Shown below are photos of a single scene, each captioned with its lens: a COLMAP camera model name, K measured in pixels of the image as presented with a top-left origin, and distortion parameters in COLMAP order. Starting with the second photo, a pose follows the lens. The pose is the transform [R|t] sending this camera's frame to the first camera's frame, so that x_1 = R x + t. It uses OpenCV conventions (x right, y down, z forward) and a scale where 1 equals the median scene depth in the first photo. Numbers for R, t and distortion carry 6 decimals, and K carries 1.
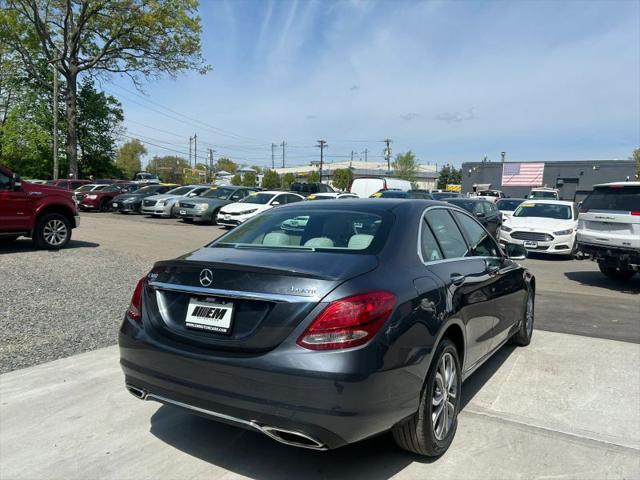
lens RADIAL K [[485.7, 0, 315.7], [0, 485.7, 246.1], [0, 0, 1]] dist [0.058846, -0.066682]
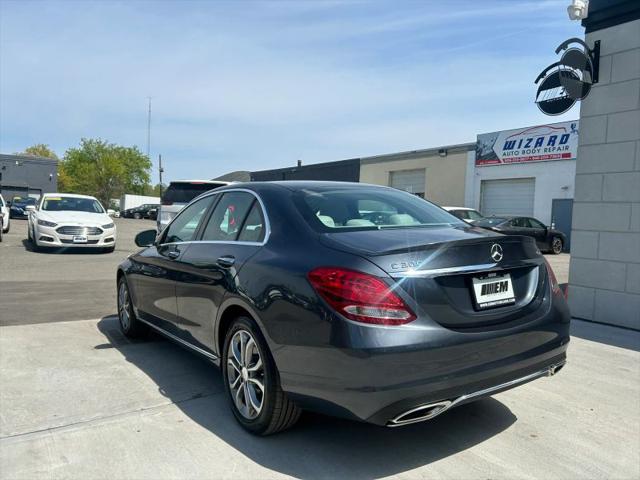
lens RADIAL K [[485.7, 0, 321.3], [0, 485.7, 240.0], [0, 0, 1]] dist [0.058846, -0.066682]
pose [[0.396239, -0.056751, 0.916392, -0.096059], [0.064600, 0.997338, 0.033831, -0.001404], [-0.915872, 0.045793, 0.398850, 0.069513]]
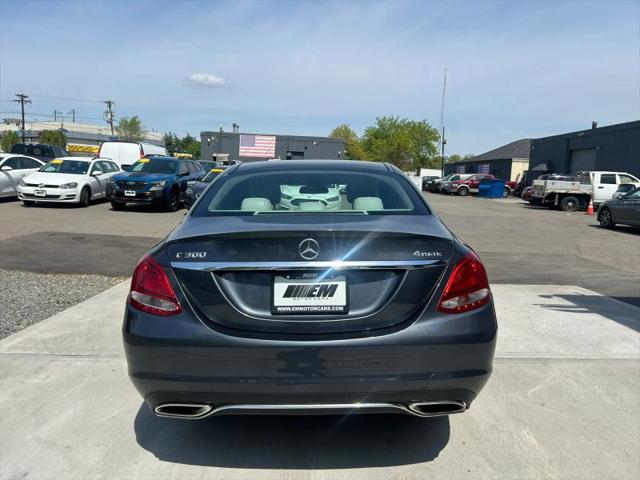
lens RADIAL K [[485.7, 0, 320.6], [0, 485.7, 244.1], [0, 0, 1]] dist [0.058846, -0.066682]
pose [[0.843066, -0.069497, 0.533301, -0.048310], [0.039030, 0.996907, 0.068212, 0.000083], [-0.536392, -0.036692, 0.843171, 0.022336]]
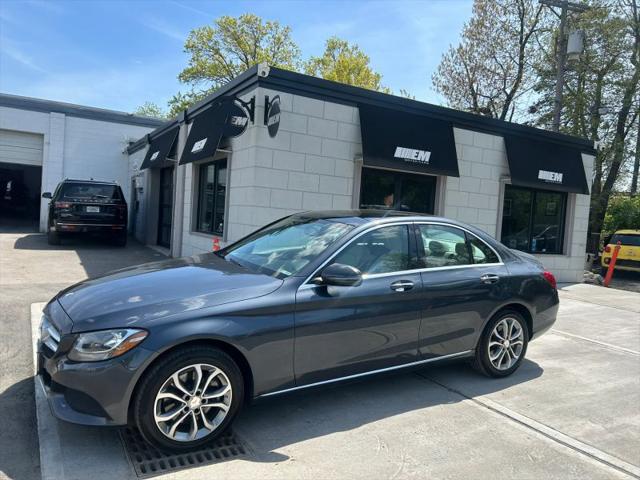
lens RADIAL K [[485.7, 0, 317.3], [0, 485.7, 233.4], [0, 0, 1]] dist [0.058846, -0.066682]
pose [[-0.896756, -0.098770, 0.431362, -0.032915], [-0.044929, 0.990058, 0.133294, -0.024052], [-0.440239, 0.100151, -0.892278, 0.264772]]
